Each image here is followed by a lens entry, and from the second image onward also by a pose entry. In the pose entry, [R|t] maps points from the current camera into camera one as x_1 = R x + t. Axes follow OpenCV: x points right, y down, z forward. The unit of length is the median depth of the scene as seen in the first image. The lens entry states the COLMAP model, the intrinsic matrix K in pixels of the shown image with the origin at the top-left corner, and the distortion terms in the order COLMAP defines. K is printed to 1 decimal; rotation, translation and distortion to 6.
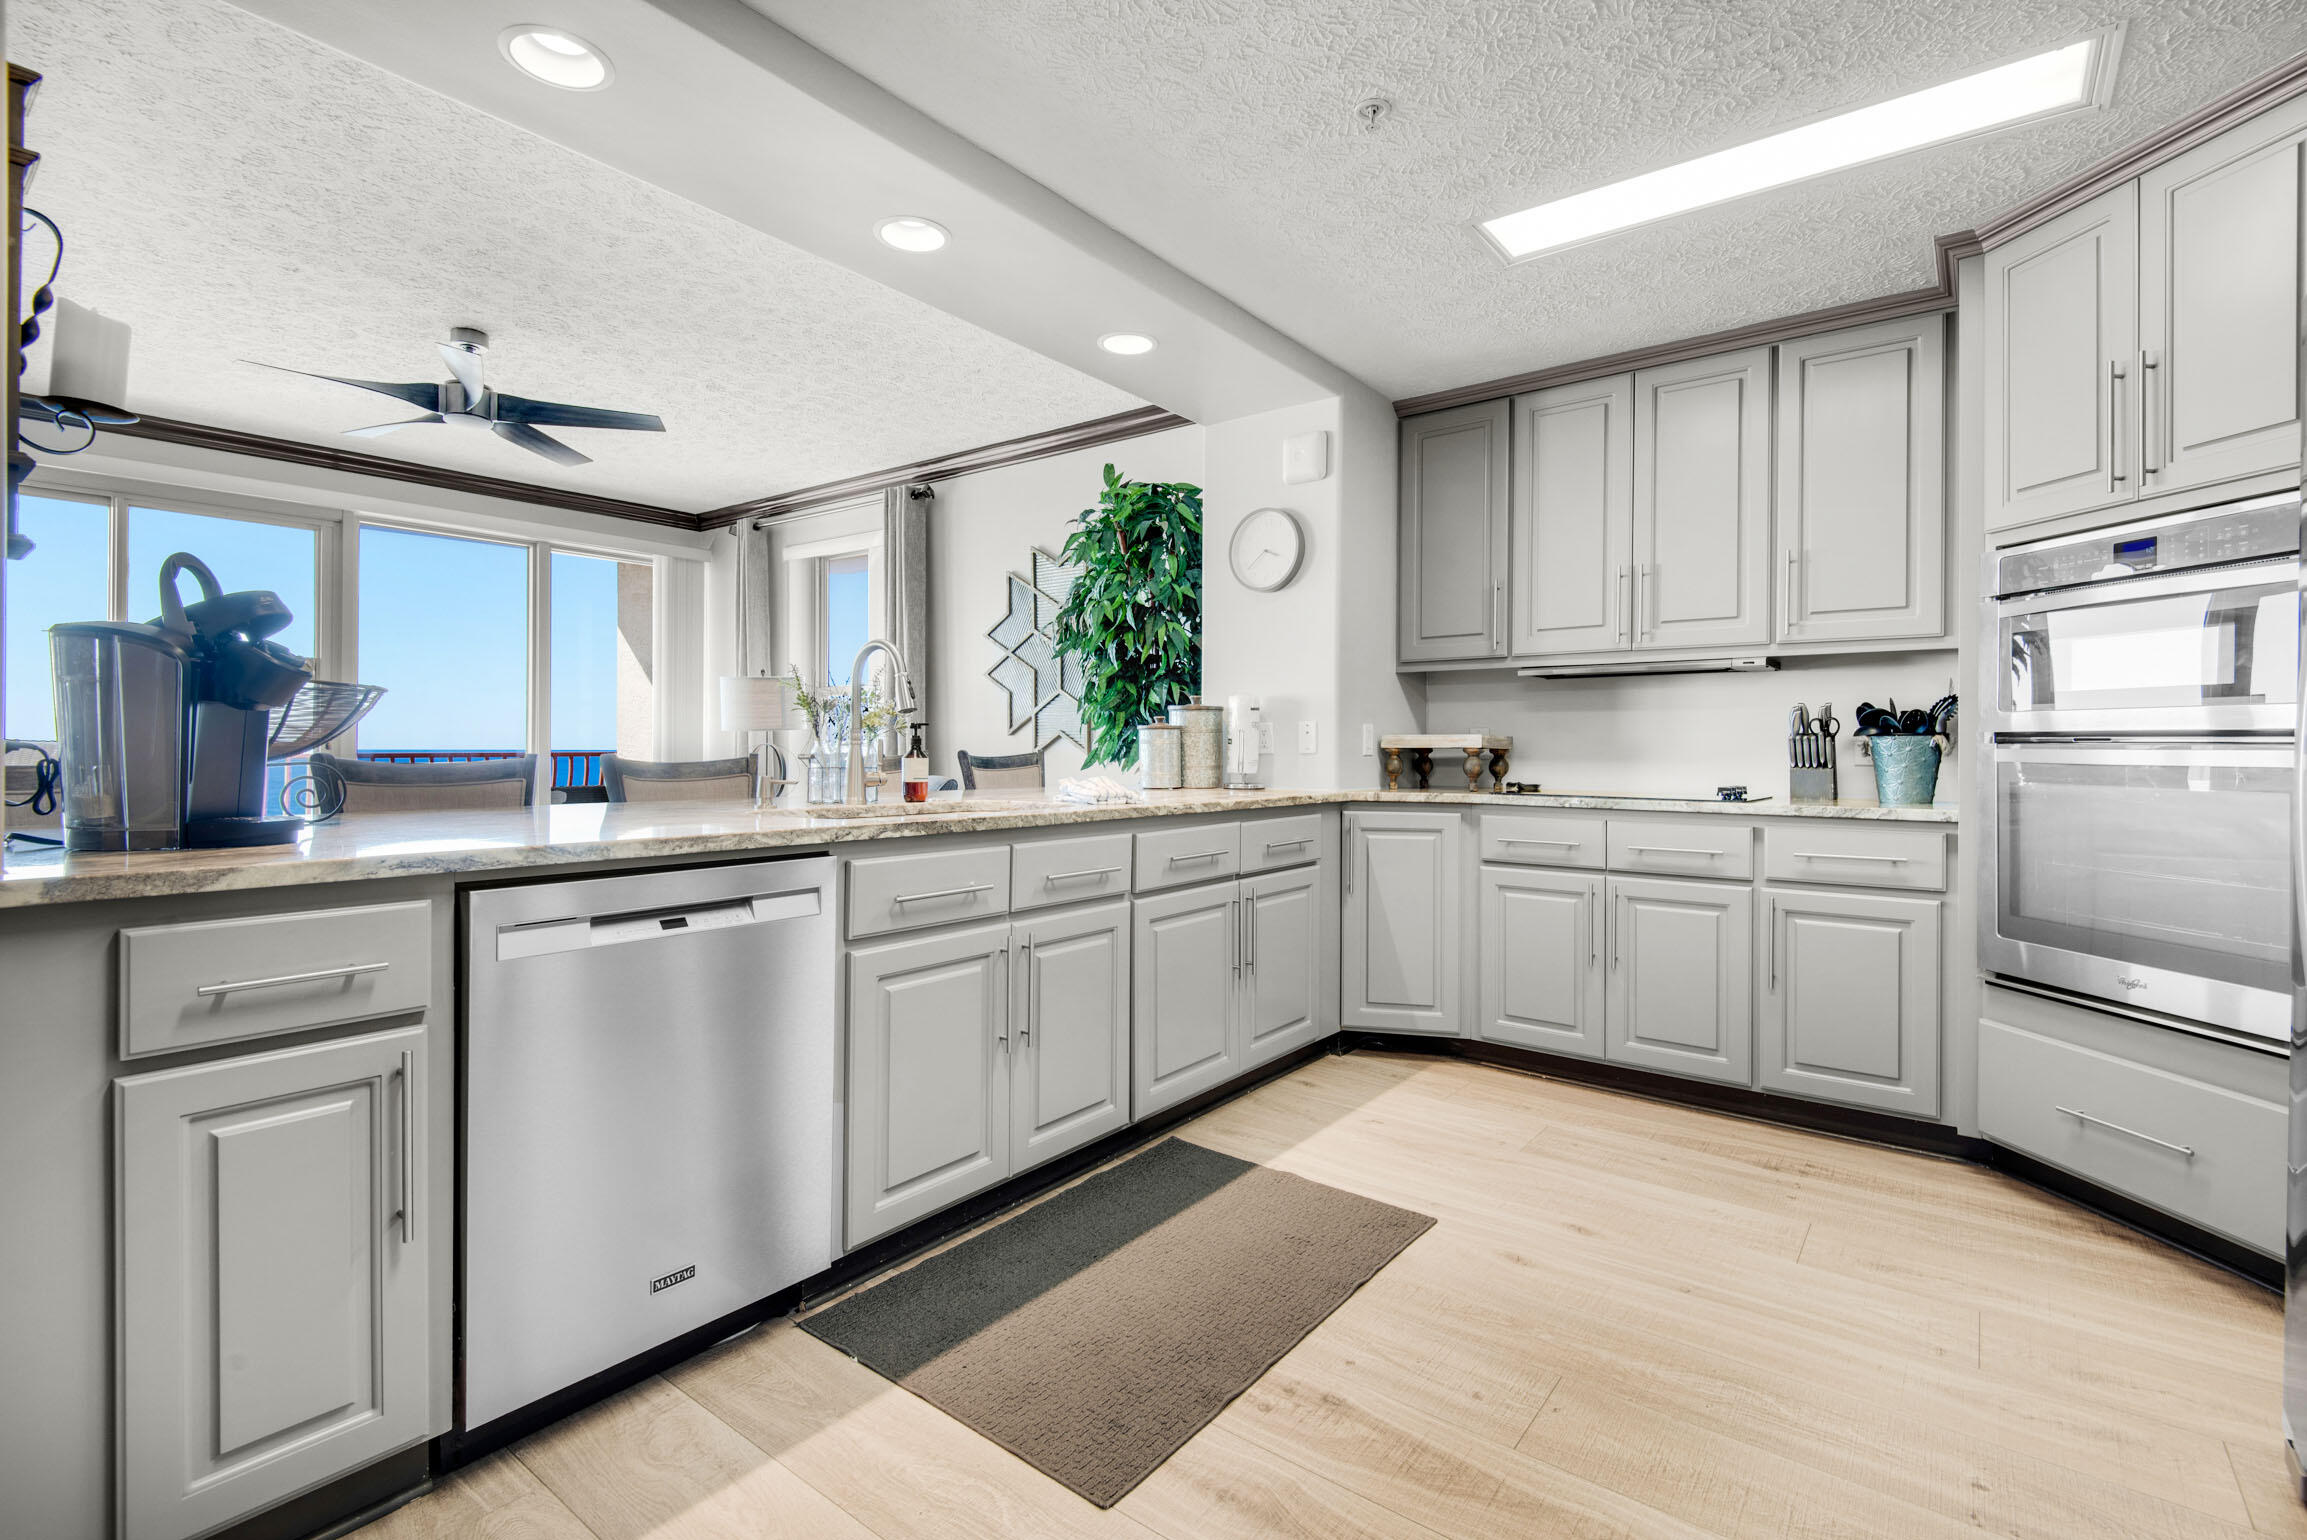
lens RADIAL K [[1056.0, 0, 1157.0], [0, 1056.0, 754.7], [0, 0, 1]] dist [-0.003345, -0.000200]
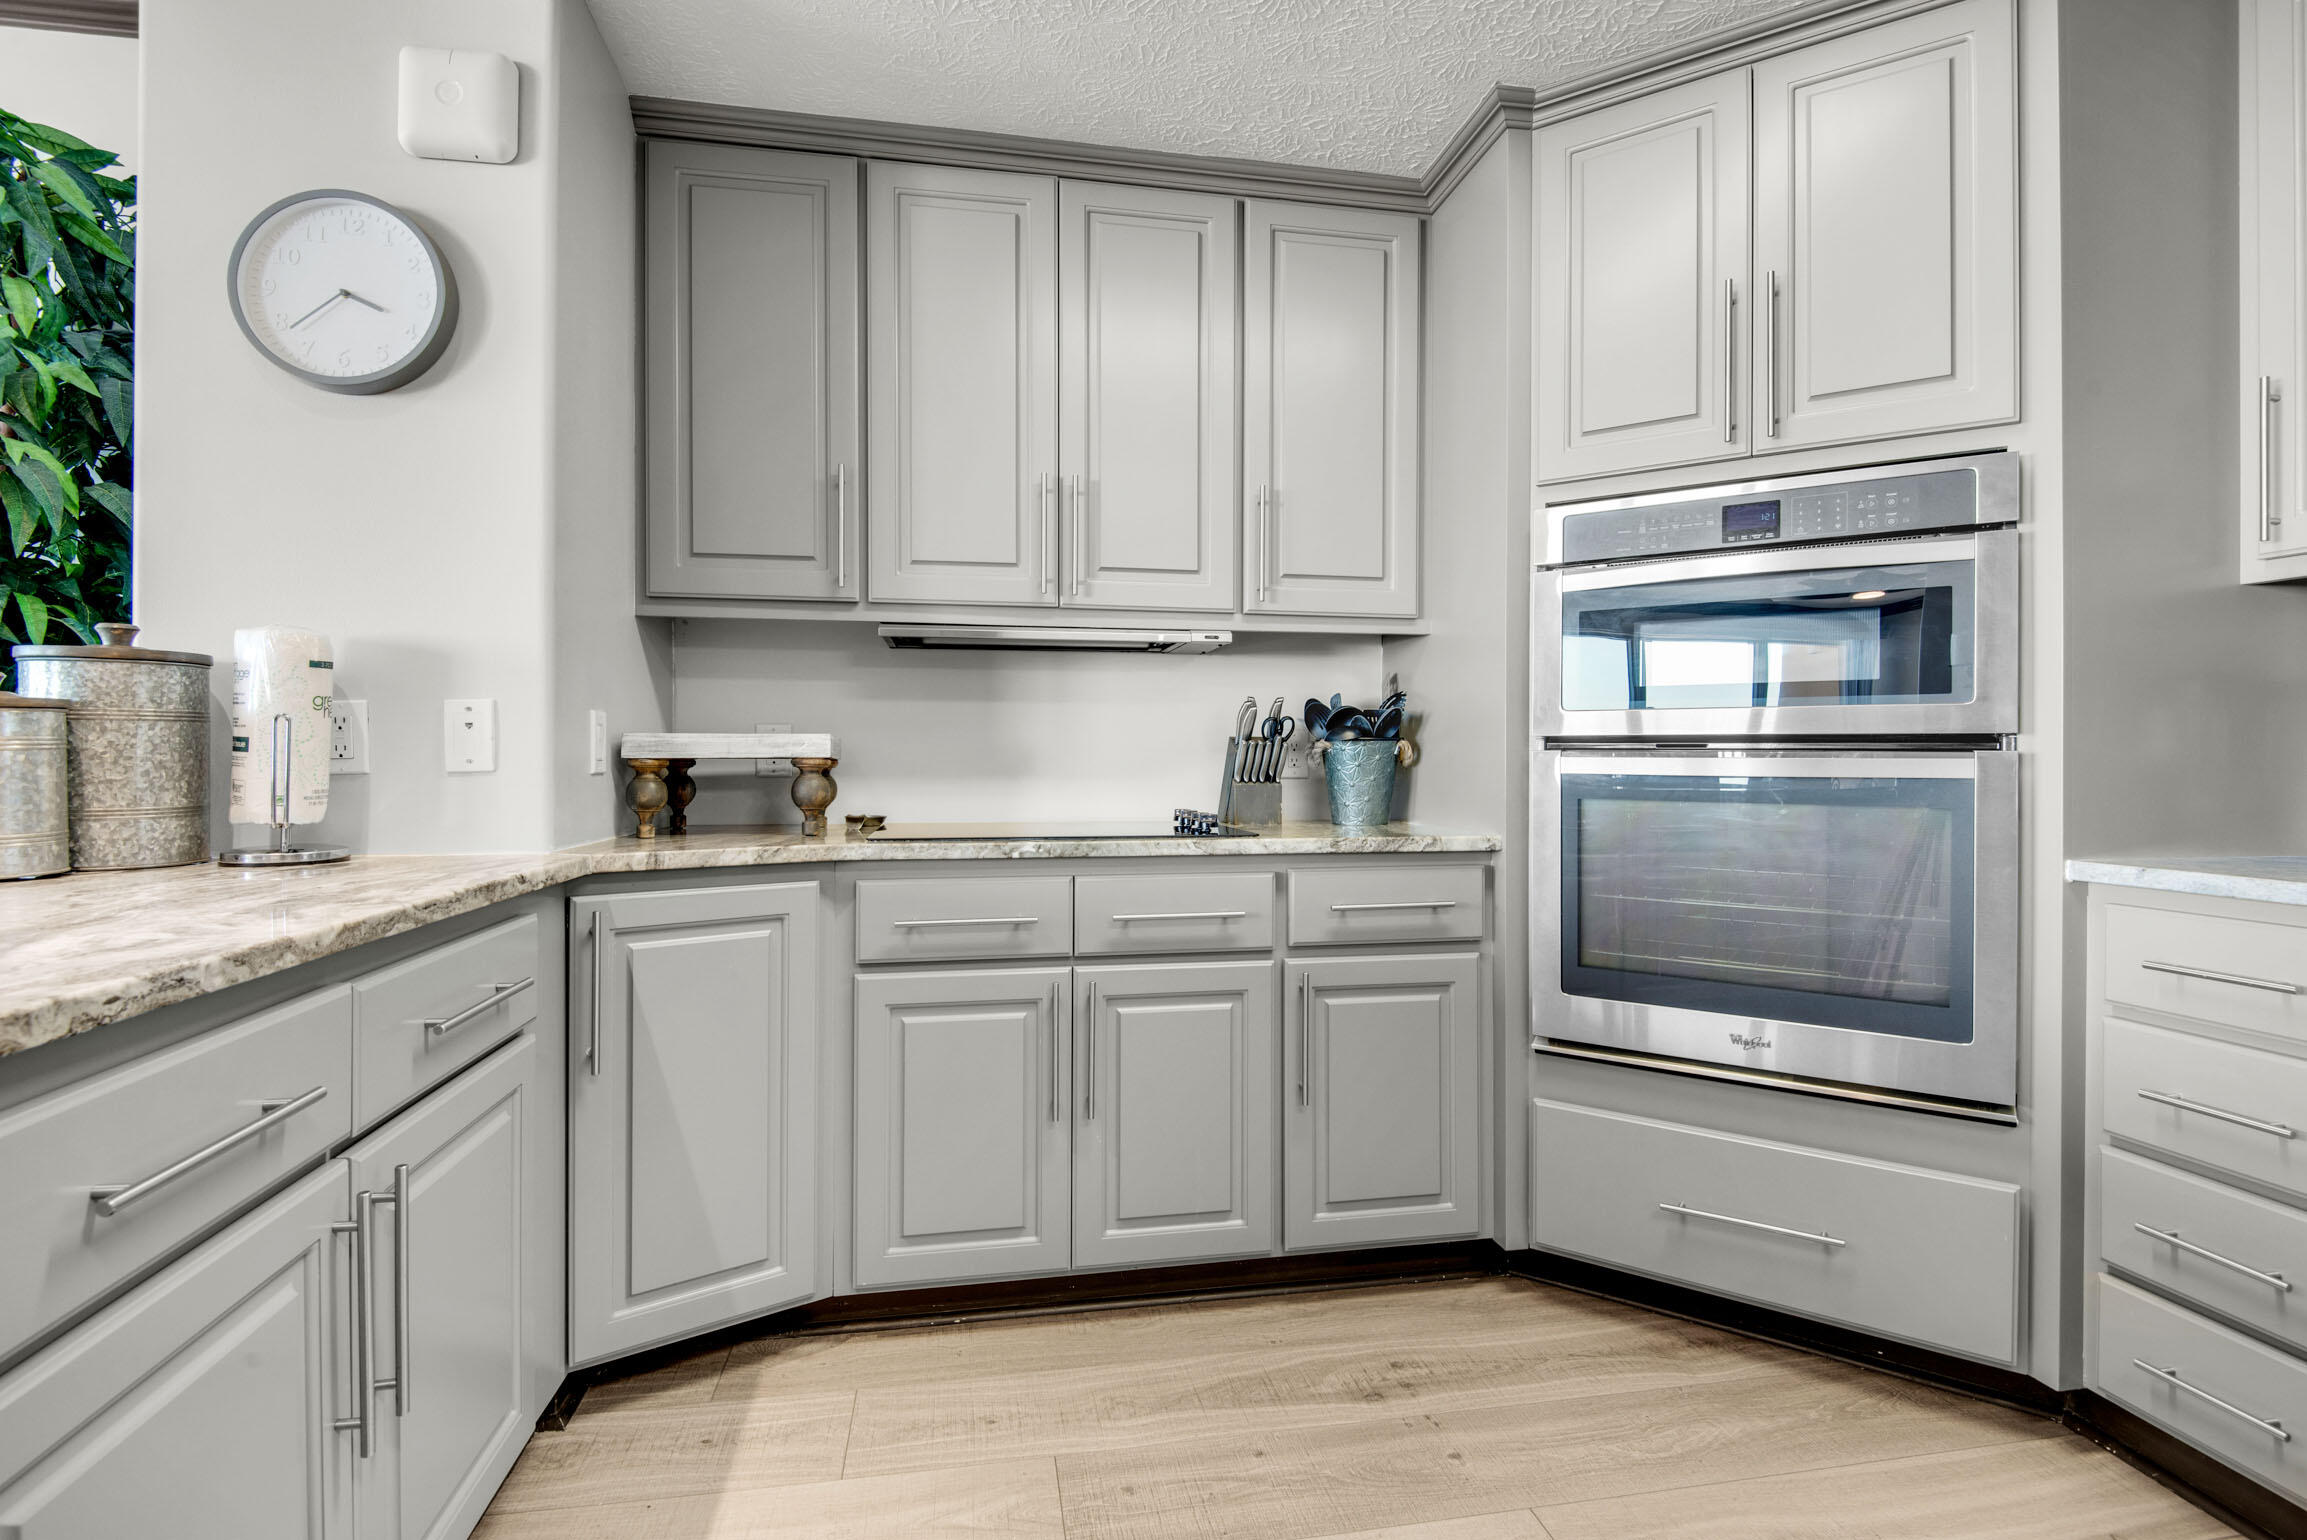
lens RADIAL K [[1087.4, 0, 1162.6], [0, 1087.4, 755.7], [0, 0, 1]] dist [0.008430, -0.008340]
pose [[0.660700, -0.002683, 0.750646, -0.010612], [0.007502, 0.999967, -0.003029, -0.004958], [-0.750613, 0.007633, 0.660698, 0.541141]]
